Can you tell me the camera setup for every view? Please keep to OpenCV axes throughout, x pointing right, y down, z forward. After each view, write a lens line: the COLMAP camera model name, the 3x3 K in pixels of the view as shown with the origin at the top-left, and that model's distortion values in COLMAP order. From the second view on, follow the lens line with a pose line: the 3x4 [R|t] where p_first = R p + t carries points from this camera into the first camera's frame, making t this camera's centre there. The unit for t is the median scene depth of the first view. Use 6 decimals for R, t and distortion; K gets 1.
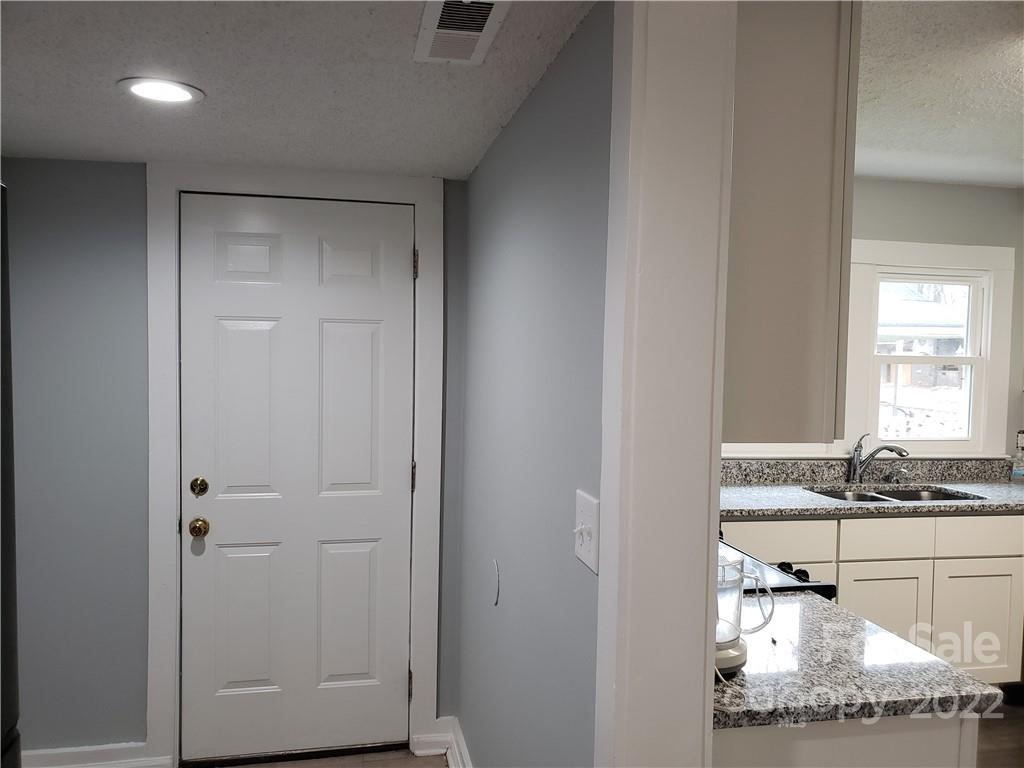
lens RADIAL K [[798.6, 0, 516.6], [0, 798.6, 389.0], [0, 0, 1]] dist [0.043146, -0.031713]
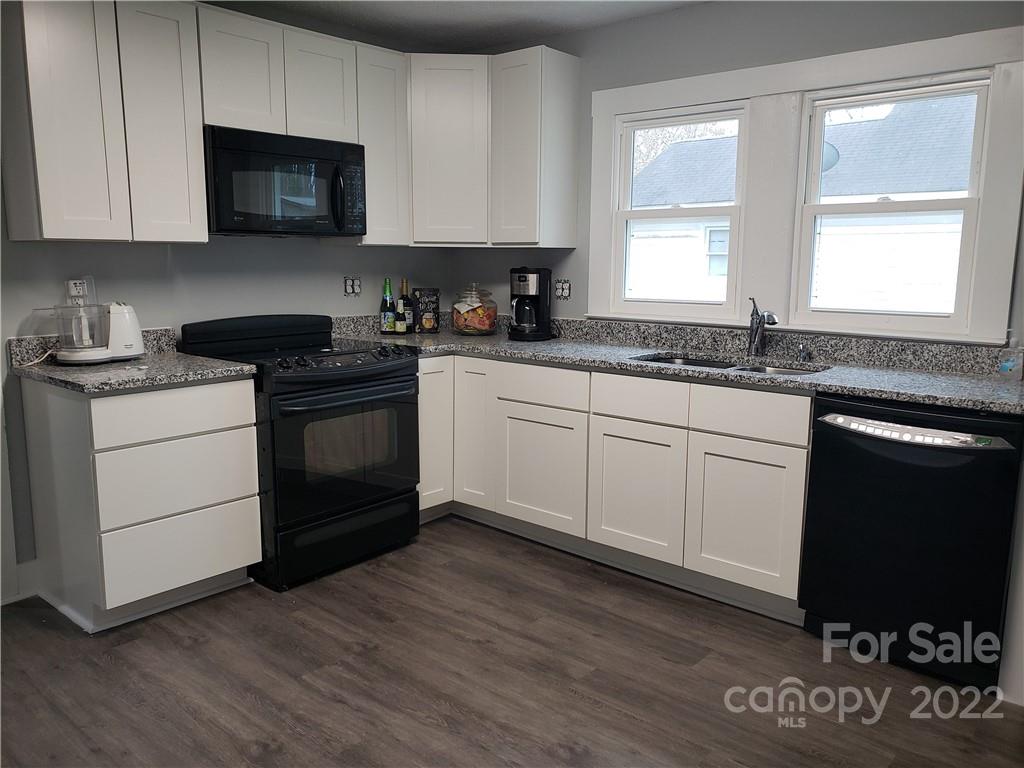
lens RADIAL K [[798.6, 0, 489.0], [0, 798.6, 367.9], [0, 0, 1]] dist [0.043146, -0.031713]
pose [[0.583046, 0.092367, -0.807172, 0.965585], [-0.029838, 0.995280, 0.092340, 0.058497], [0.811891, -0.029753, 0.583050, 0.264824]]
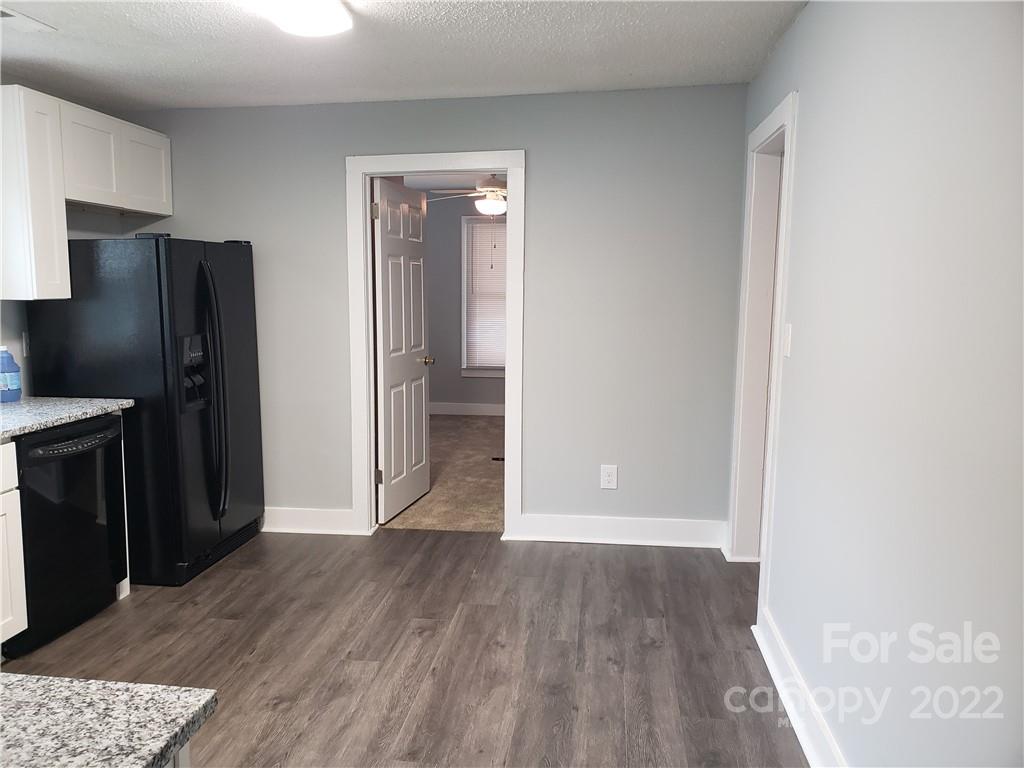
lens RADIAL K [[798.6, 0, 484.3], [0, 798.6, 381.1], [0, 0, 1]] dist [0.043146, -0.031713]
pose [[0.358661, -0.131307, 0.924186, 0.019146], [0.045345, 0.991339, 0.123251, 0.007312], [-0.932366, -0.002298, 0.361509, 0.198245]]
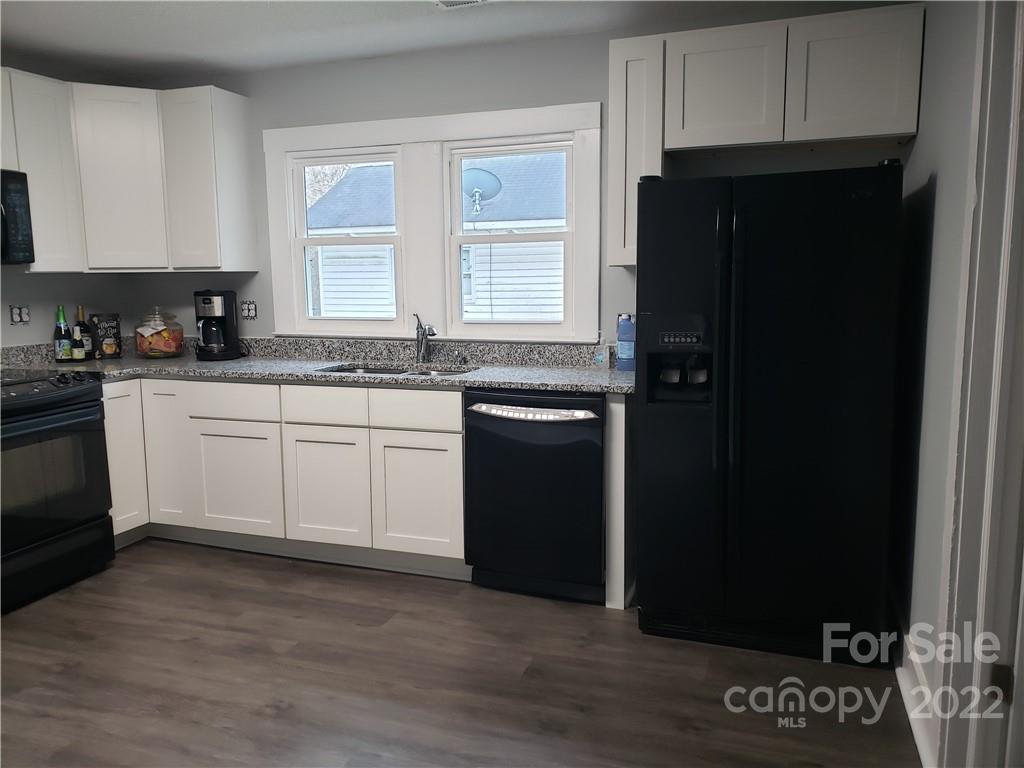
lens RADIAL K [[798.6, 0, 497.9], [0, 798.6, 385.2], [0, 0, 1]] dist [0.043146, -0.031713]
pose [[0.843586, 0.041741, -0.535369, 1.058746], [0.005206, 0.996292, 0.085881, 0.059152], [0.536969, -0.075236, 0.840240, 0.199139]]
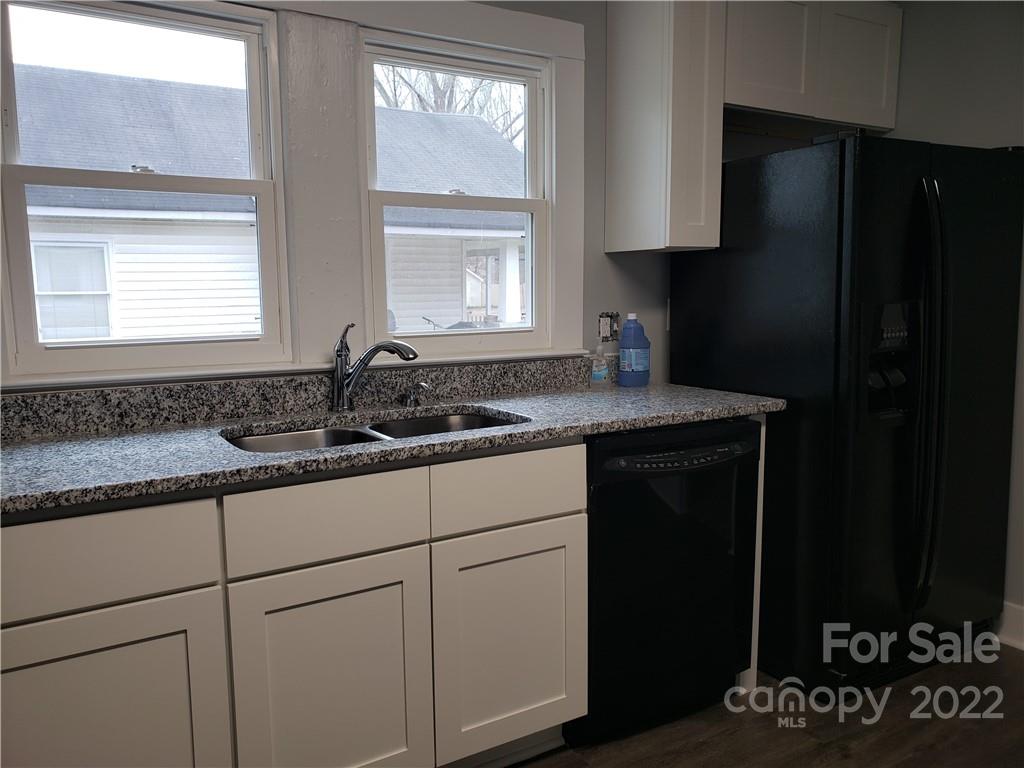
lens RADIAL K [[798.6, 0, 509.7], [0, 798.6, 387.3], [0, 0, 1]] dist [0.043146, -0.031713]
pose [[0.940066, -0.072309, 0.333239, 0.347087], [0.044189, 0.994850, 0.091214, 0.052987], [-0.338118, -0.071022, 0.938420, 0.425562]]
